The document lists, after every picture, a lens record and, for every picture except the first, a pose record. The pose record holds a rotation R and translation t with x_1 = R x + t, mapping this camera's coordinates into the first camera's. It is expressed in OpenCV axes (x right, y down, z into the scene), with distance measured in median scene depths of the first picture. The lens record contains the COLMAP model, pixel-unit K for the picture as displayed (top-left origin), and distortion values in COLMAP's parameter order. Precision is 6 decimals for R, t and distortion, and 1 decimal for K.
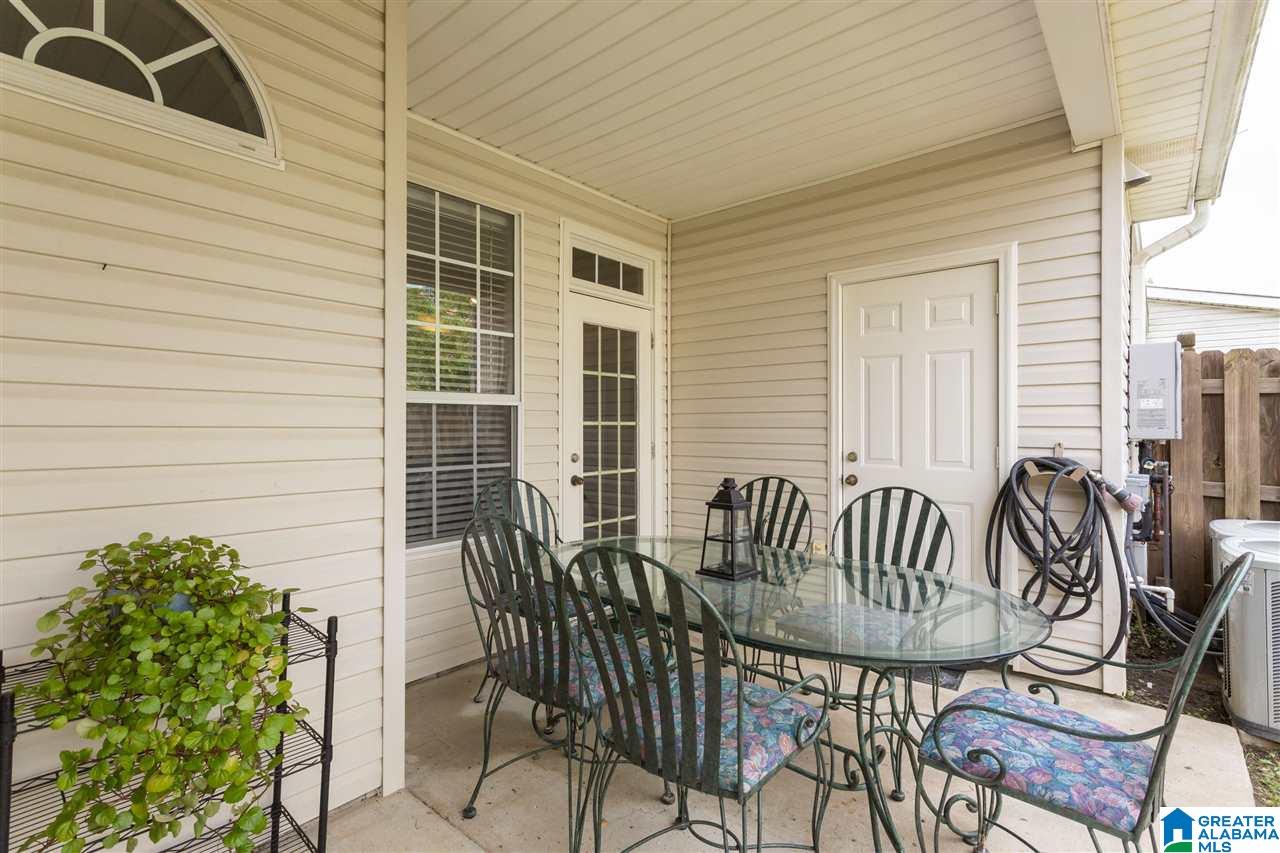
lens RADIAL K [[607.8, 0, 647.6], [0, 607.8, 424.2], [0, 0, 1]] dist [0.003028, 0.001213]
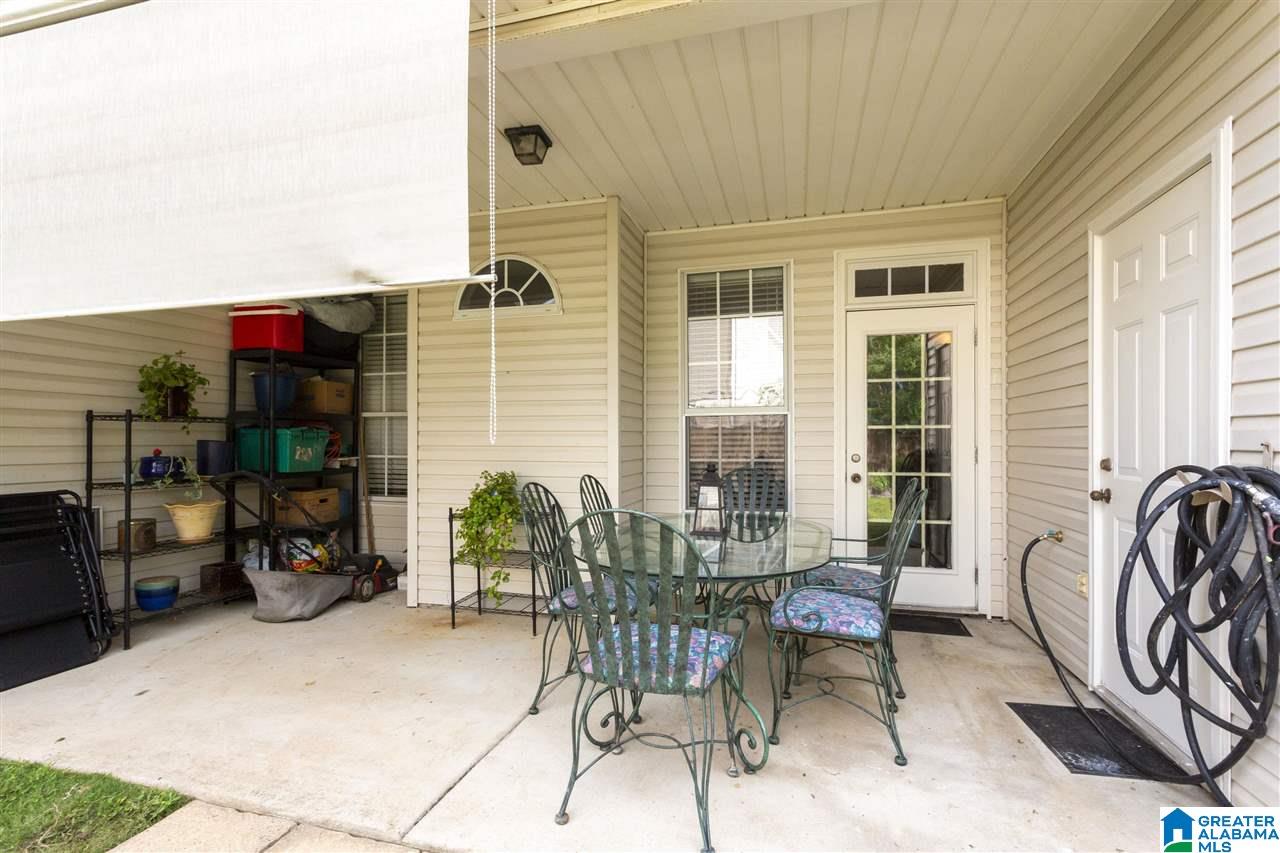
lens RADIAL K [[613.8, 0, 638.3], [0, 613.8, 420.7], [0, 0, 1]] dist [0.003022, 0.001475]
pose [[0.417566, -0.031294, -0.908108, 0.751376], [0.011872, 0.999509, -0.028985, 0.014264], [0.908569, 0.001322, 0.417733, 0.165268]]
